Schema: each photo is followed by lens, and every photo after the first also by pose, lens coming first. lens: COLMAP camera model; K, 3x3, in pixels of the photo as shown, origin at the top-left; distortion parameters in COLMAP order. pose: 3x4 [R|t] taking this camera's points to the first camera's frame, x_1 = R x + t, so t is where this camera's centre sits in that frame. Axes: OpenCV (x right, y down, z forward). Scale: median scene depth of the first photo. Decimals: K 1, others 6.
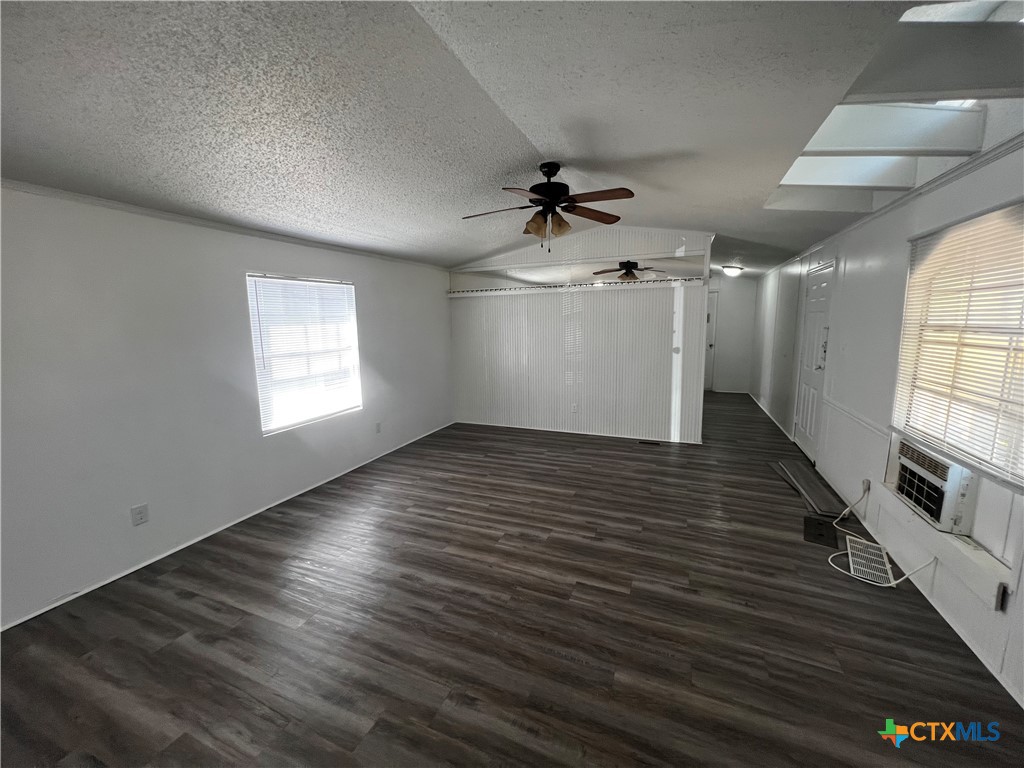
lens RADIAL K [[410.4, 0, 512.0], [0, 410.4, 384.0], [0, 0, 1]] dist [0.000691, 0.000113]
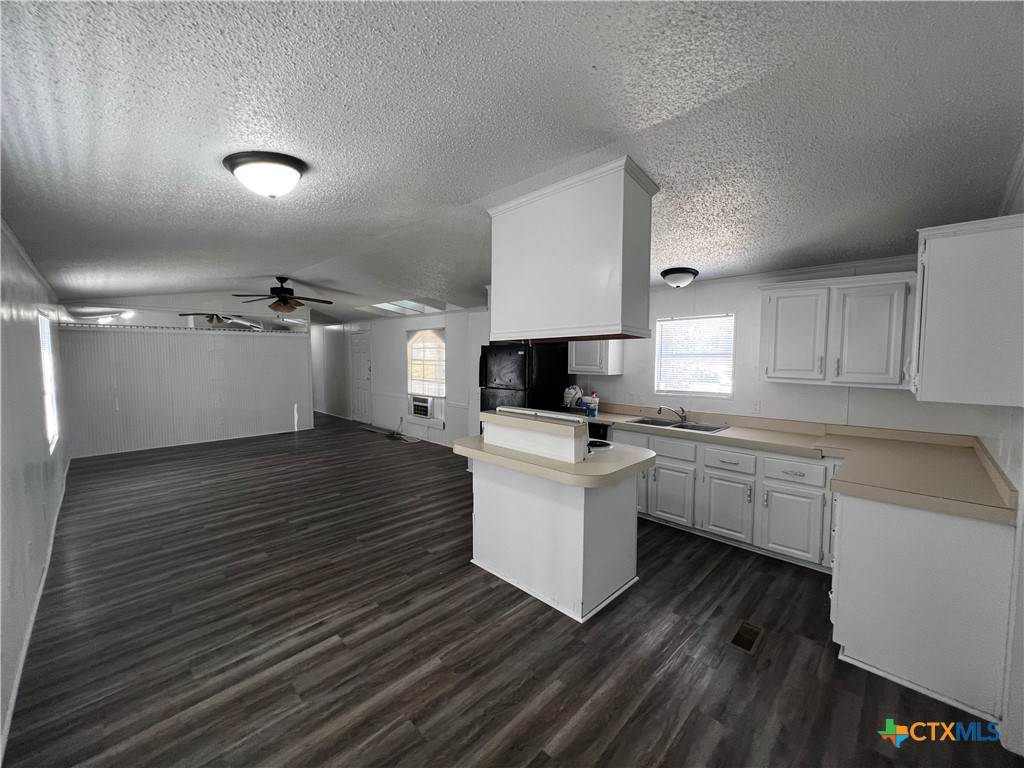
lens RADIAL K [[410.4, 0, 512.0], [0, 410.4, 384.0], [0, 0, 1]] dist [0.000691, 0.000113]
pose [[0.368059, -0.050903, 0.928408, -1.590153], [0.130251, 0.991477, 0.002725, 0.131296], [-0.920634, 0.119923, 0.371552, -0.809662]]
